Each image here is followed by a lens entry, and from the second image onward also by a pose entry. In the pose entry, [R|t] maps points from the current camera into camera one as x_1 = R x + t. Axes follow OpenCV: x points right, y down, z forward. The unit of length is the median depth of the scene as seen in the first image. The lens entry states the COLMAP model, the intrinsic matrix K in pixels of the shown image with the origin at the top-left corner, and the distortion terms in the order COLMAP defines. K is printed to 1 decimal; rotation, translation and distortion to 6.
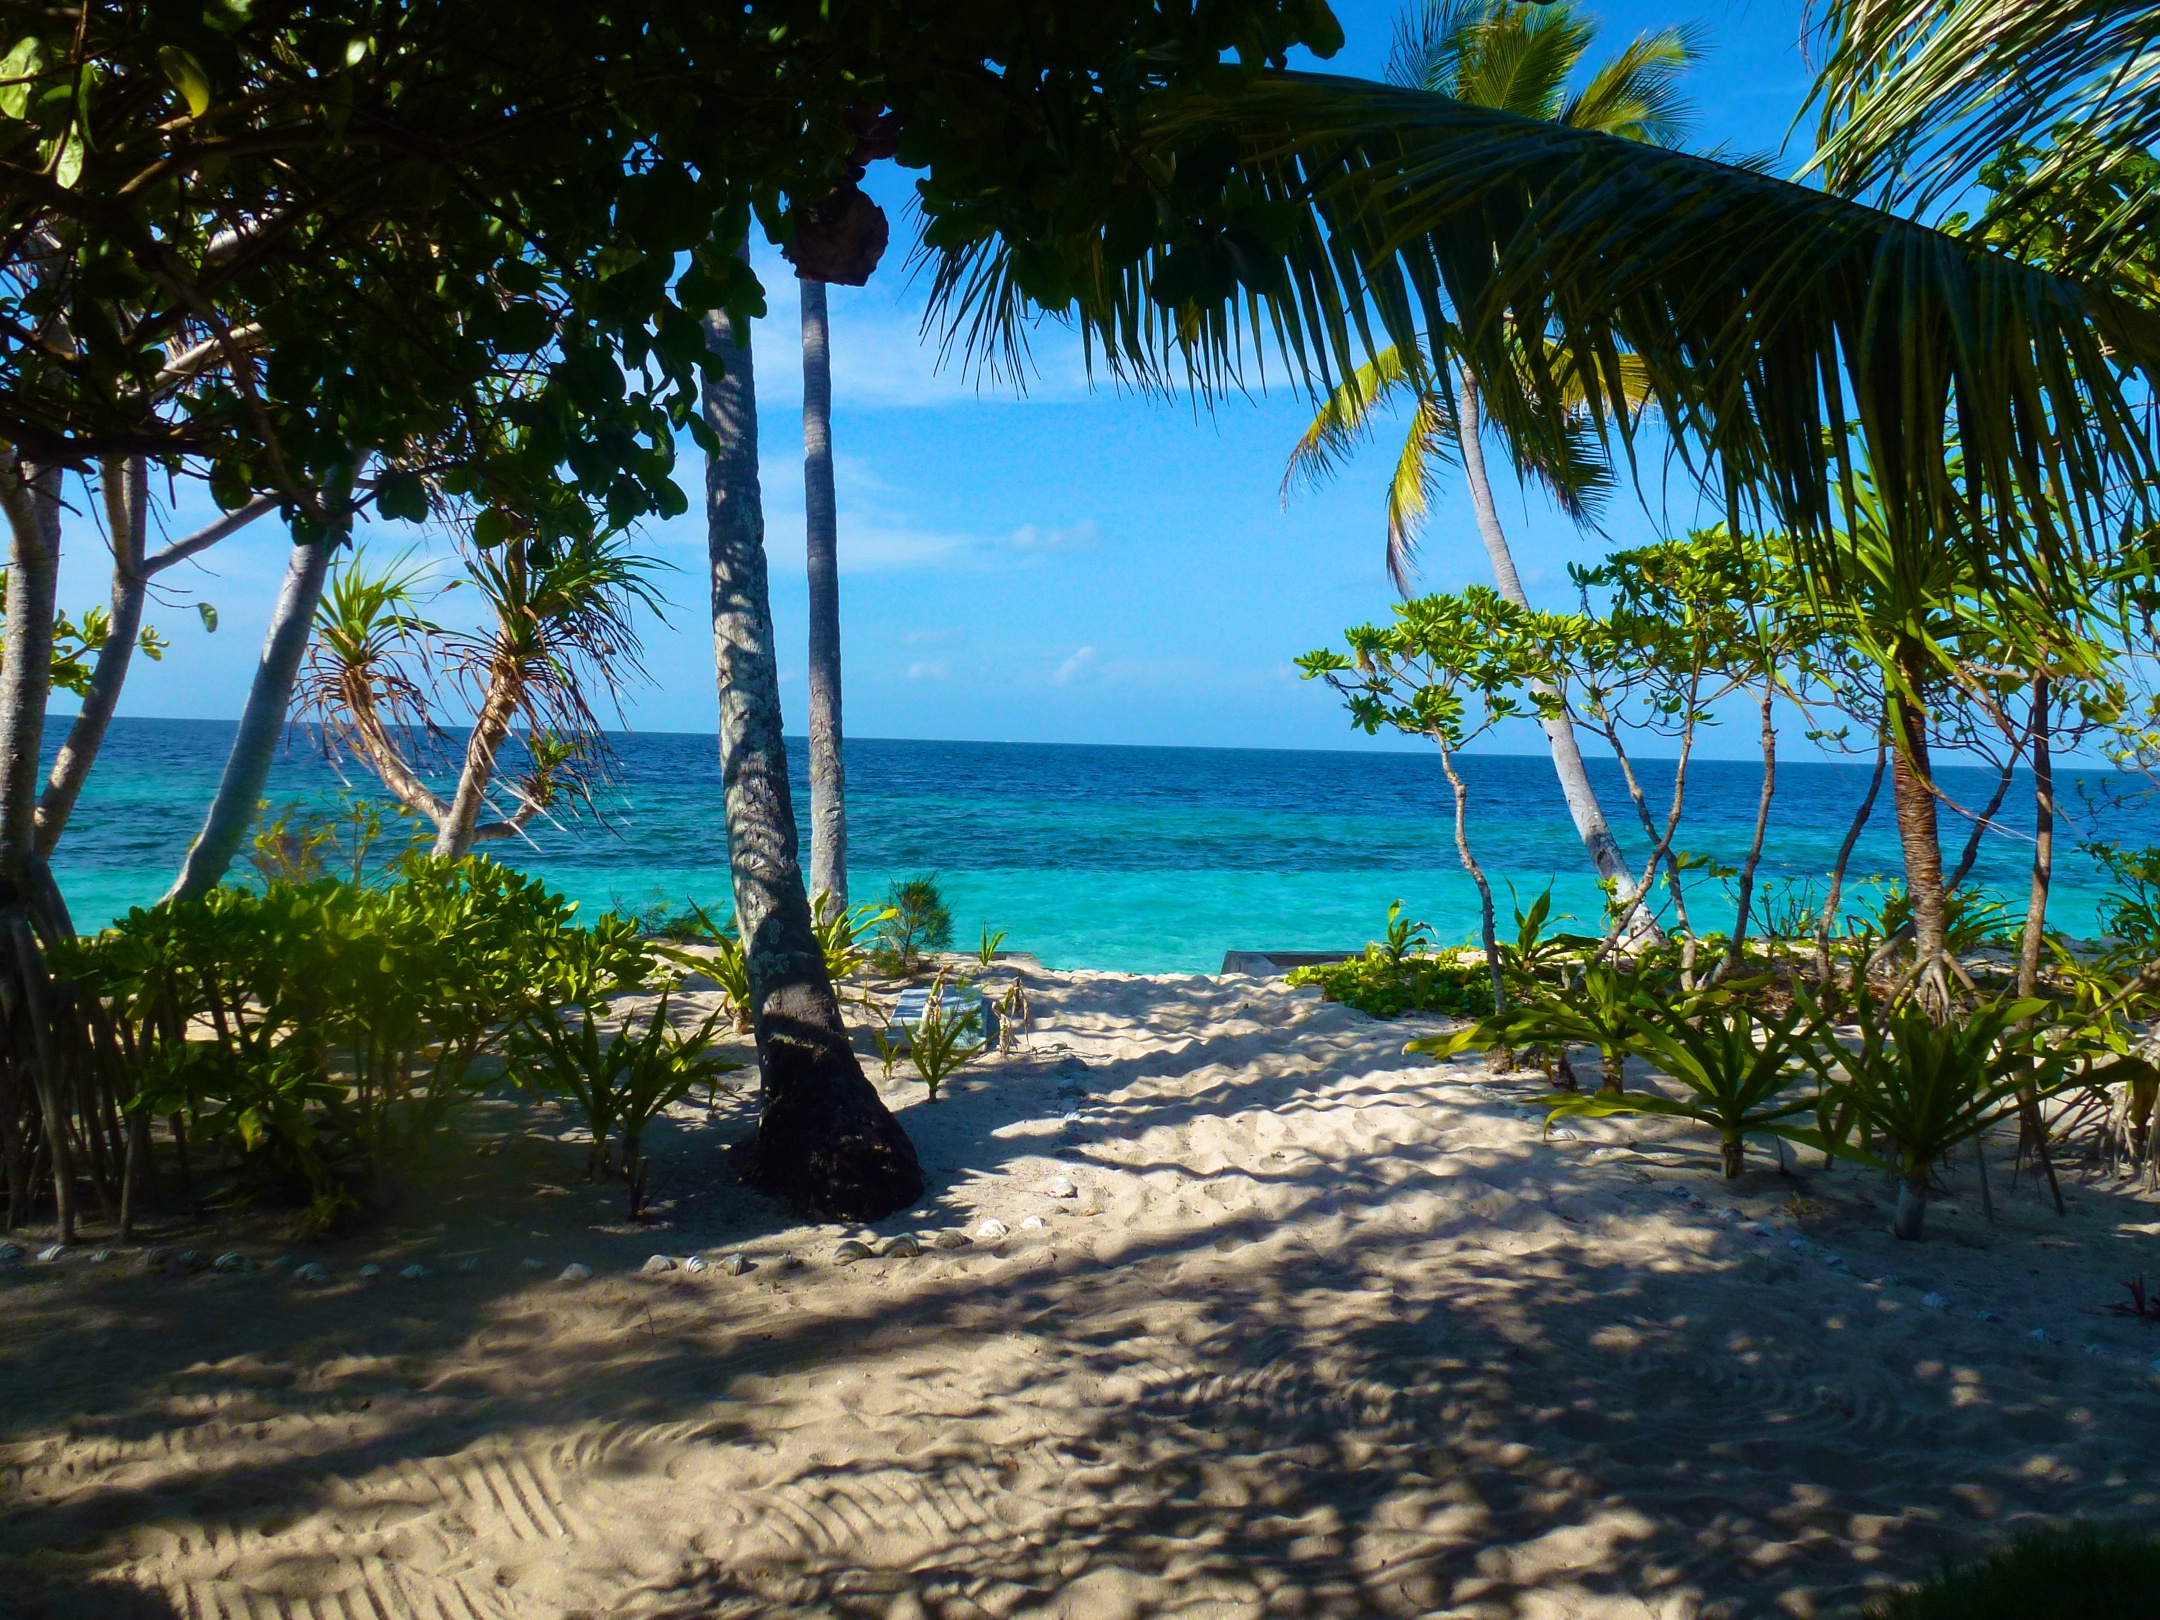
lens RADIAL K [[1562.3, 0, 1085.2], [0, 1562.3, 806.1], [0, 0, 1]] dist [-0.057177, 0.021863]
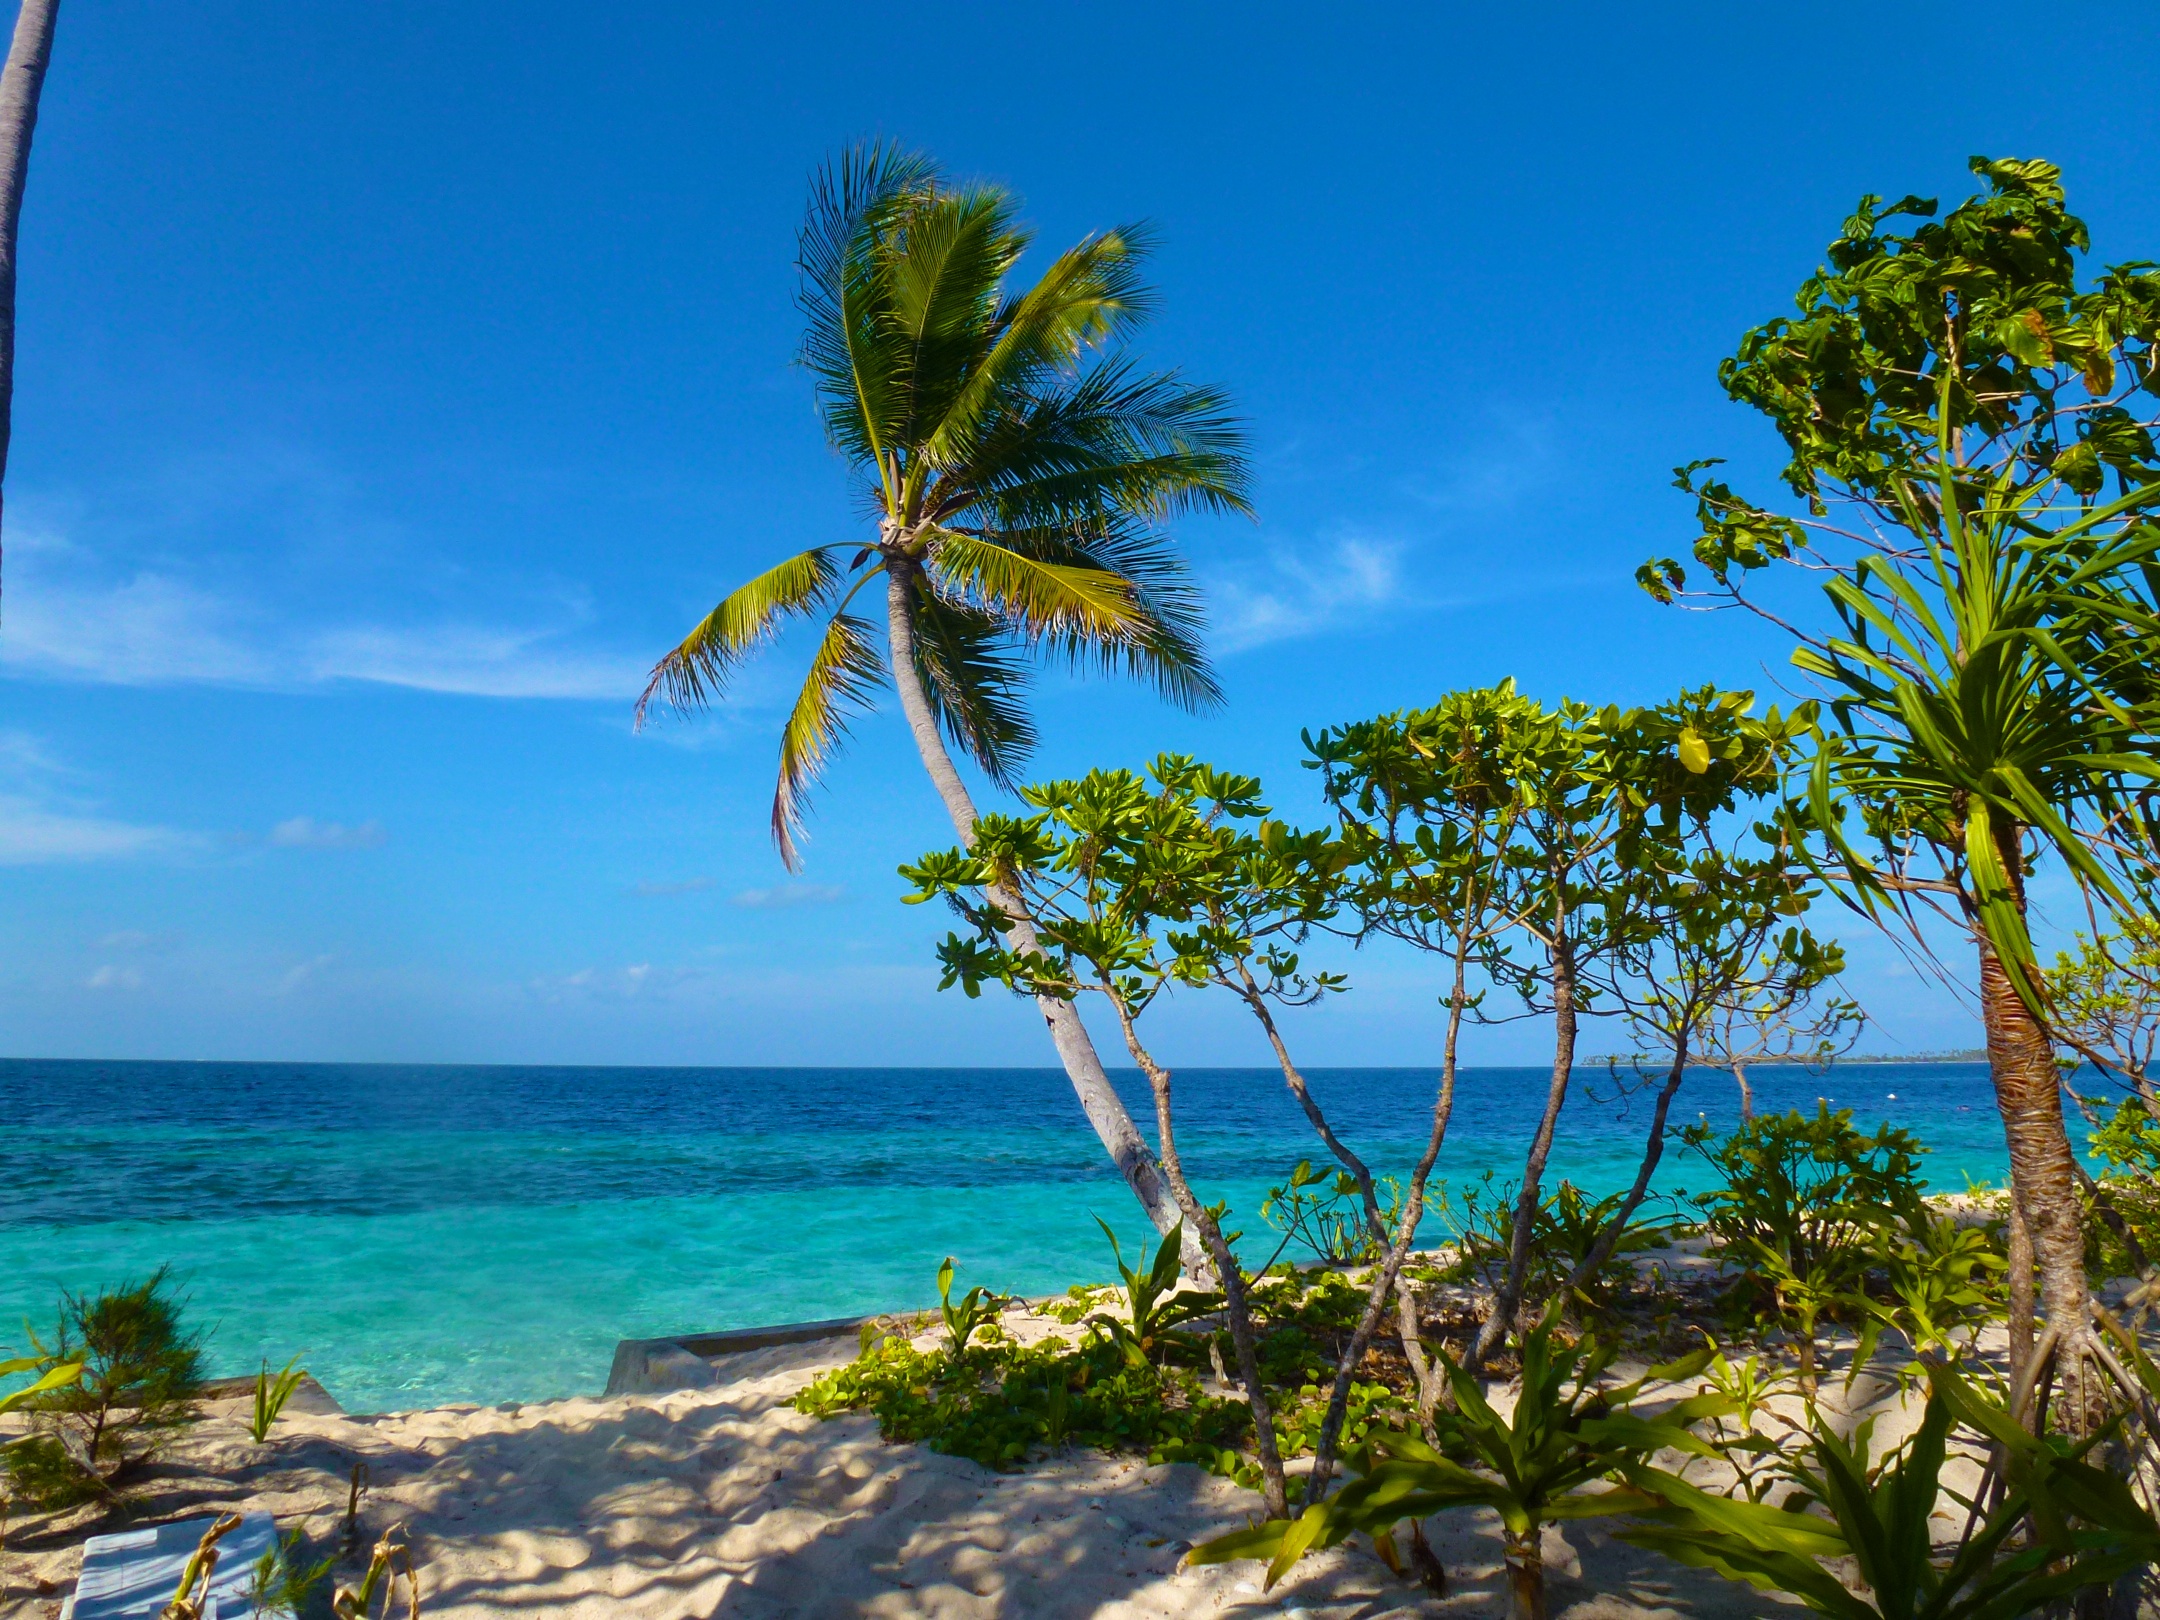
lens RADIAL K [[1562.3, 0, 1079.6], [0, 1562.3, 873.0], [0, 0, 1]] dist [-0.057177, 0.021863]
pose [[0.895288, 0.027998, 0.444607, -0.074883], [0.043493, 0.987762, -0.149784, -0.000646], [-0.443359, 0.153437, 0.883114, 0.558500]]
